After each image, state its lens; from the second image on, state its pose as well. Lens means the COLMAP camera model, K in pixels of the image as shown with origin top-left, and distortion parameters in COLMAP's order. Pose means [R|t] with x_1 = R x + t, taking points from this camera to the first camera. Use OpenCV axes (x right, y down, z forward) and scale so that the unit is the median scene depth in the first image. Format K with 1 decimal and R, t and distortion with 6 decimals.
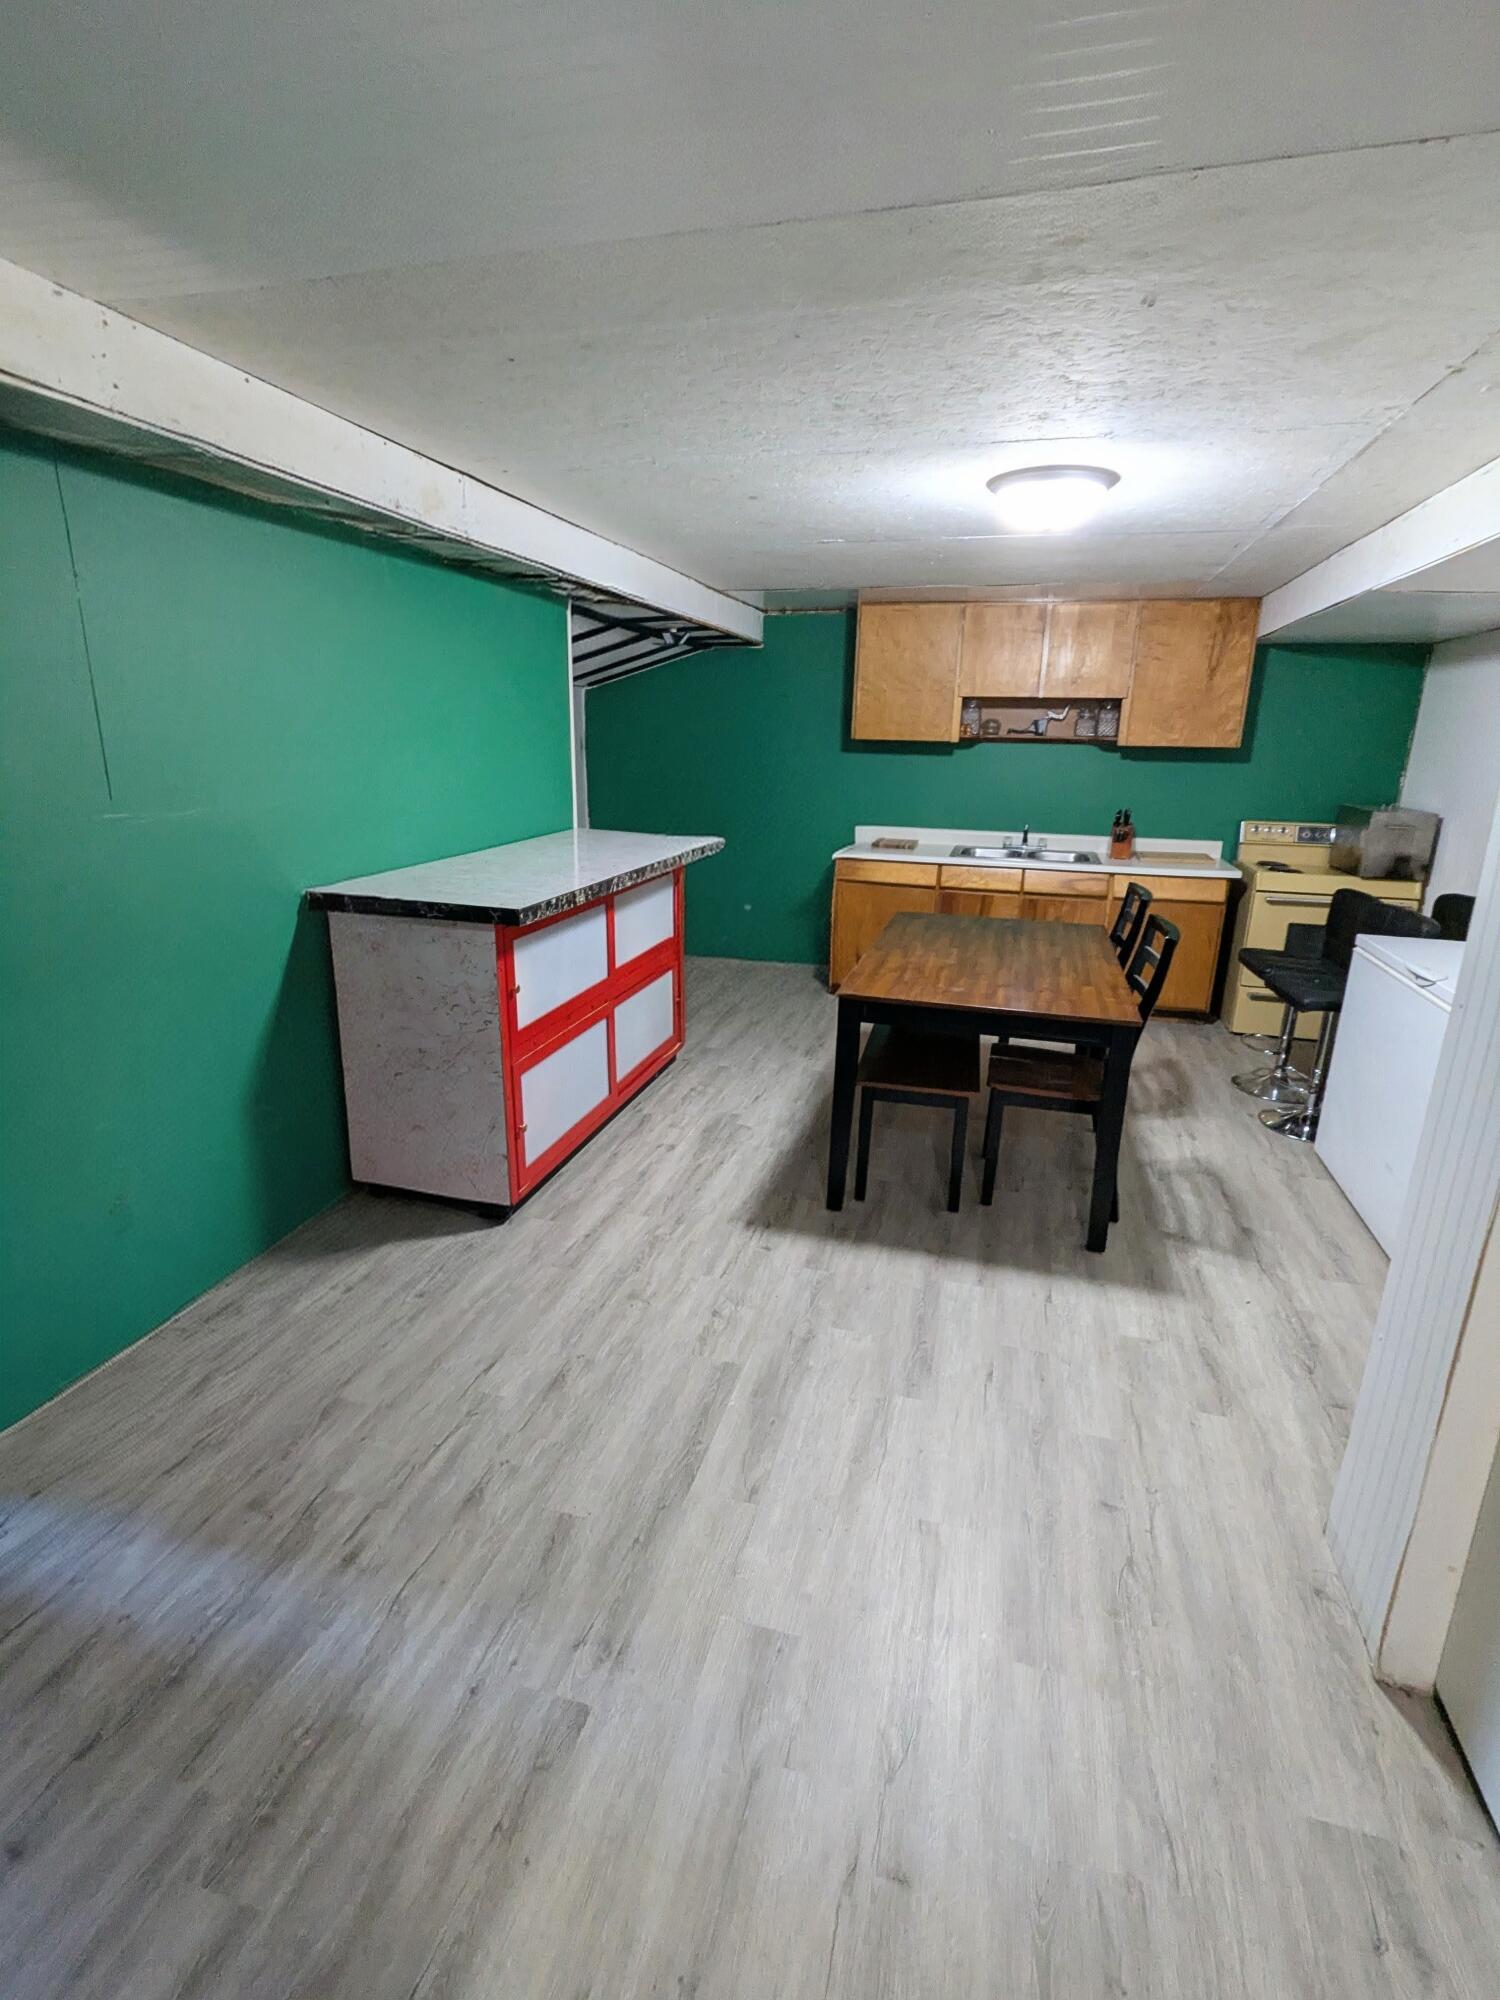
lens RADIAL K [[950.4, 0, 748.4], [0, 950.4, 999.6], [0, 0, 1]] dist [-0.004208, -0.001221]
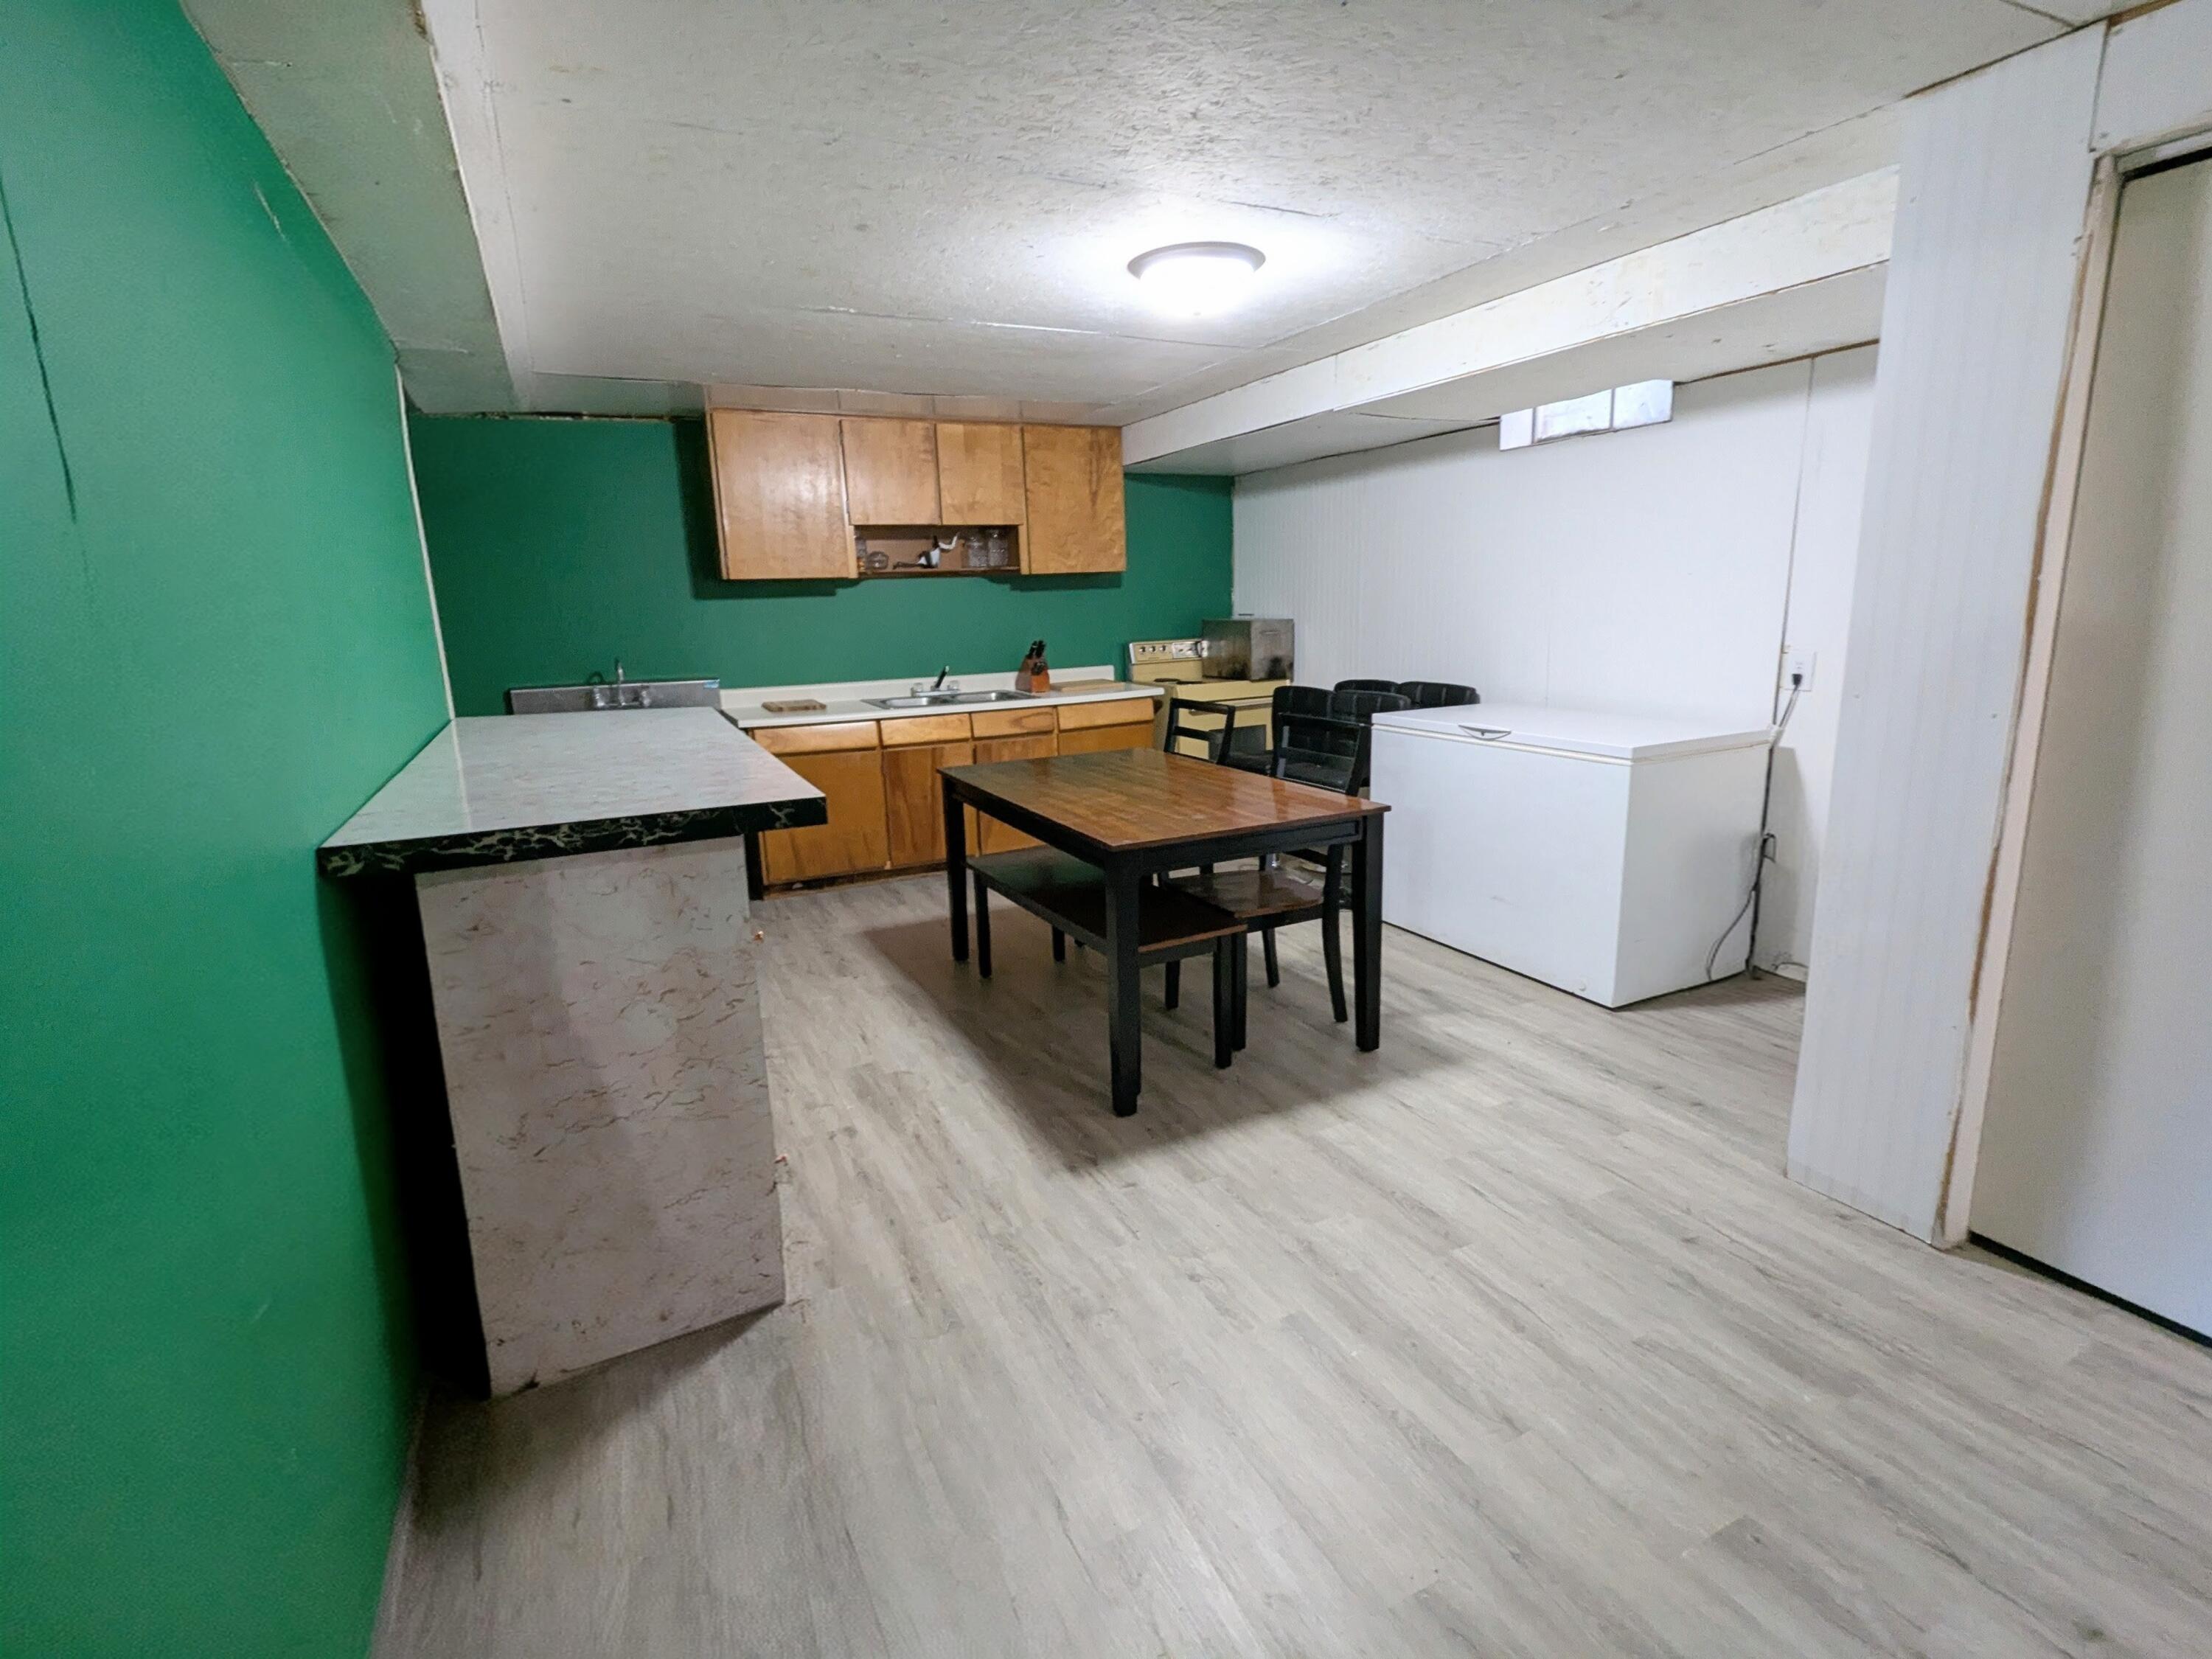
lens RADIAL K [[1051.2, 0, 1105.9], [0, 1051.2, 824.4], [0, 0, 1]] dist [-0.004208, -0.001221]
pose [[0.739030, -0.184359, 0.647955, -0.311901], [0.227095, 0.973706, 0.018028, -0.027096], [-0.634241, 0.133824, 0.761465, 0.204420]]
